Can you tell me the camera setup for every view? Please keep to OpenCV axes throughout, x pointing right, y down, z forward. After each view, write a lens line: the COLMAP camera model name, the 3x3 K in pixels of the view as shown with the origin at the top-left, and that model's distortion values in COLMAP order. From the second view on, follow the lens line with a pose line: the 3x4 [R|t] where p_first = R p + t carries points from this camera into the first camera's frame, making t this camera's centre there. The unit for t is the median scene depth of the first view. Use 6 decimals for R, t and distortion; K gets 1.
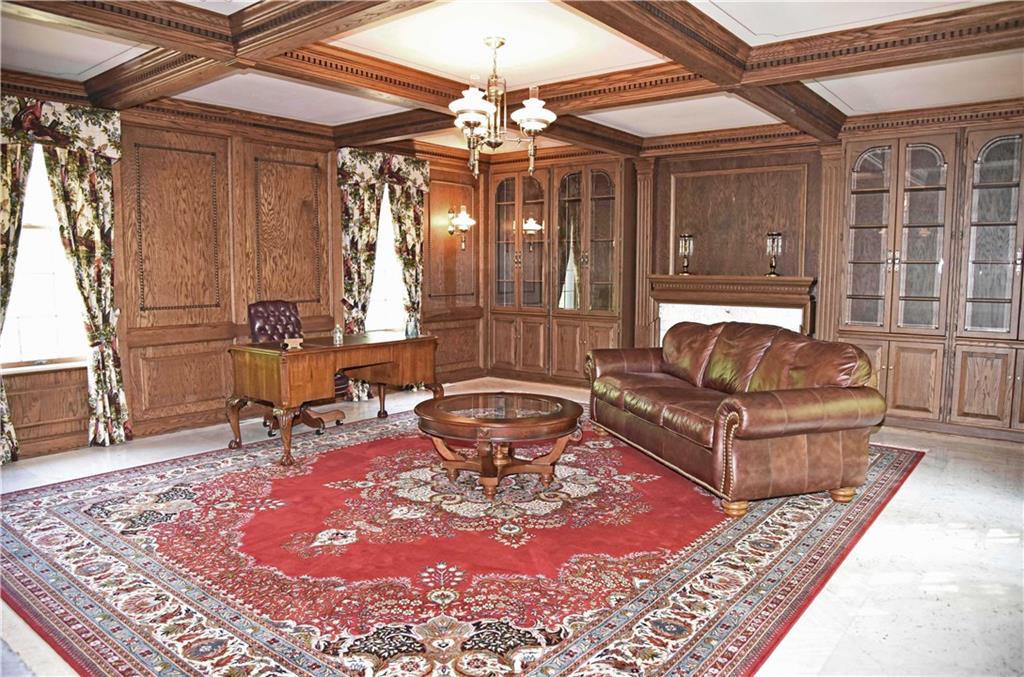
lens RADIAL K [[713.8, 0, 512.0], [0, 713.8, 338.5], [0, 0, 1]] dist [-0.098492, 0.067990]
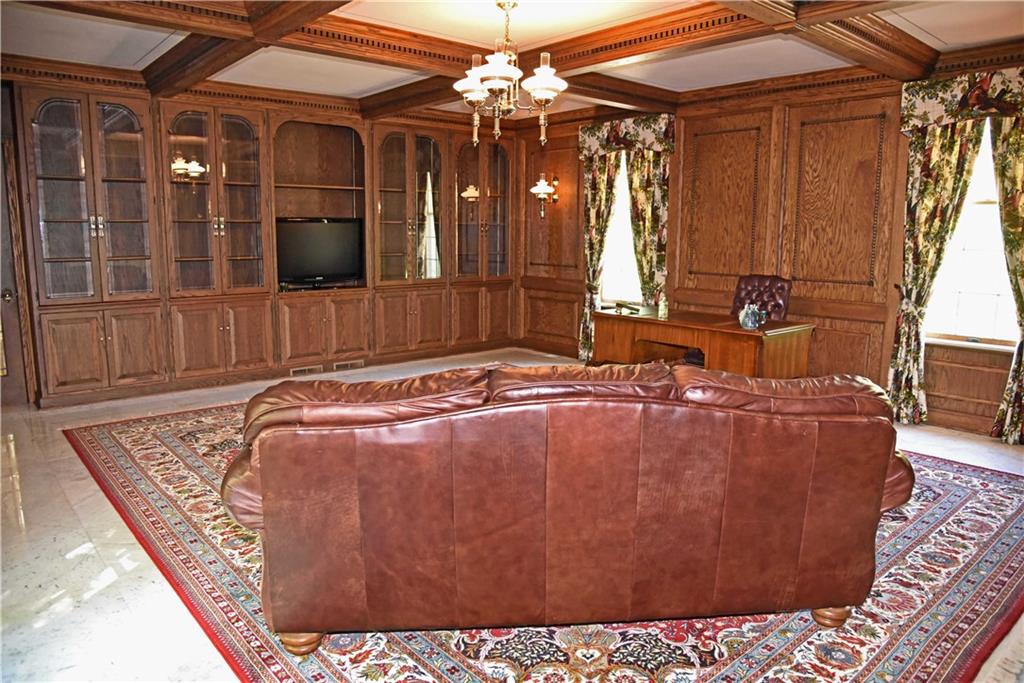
lens RADIAL K [[697.1, 0, 512.0], [0, 697.1, 341.5], [0, 0, 1]] dist [-0.086261, 0.040522]
pose [[-0.169567, 0.146505, -0.974568, 0.665974], [-0.111389, 0.979703, 0.166658, -0.085721], [0.979203, 0.136816, -0.149806, 0.848299]]
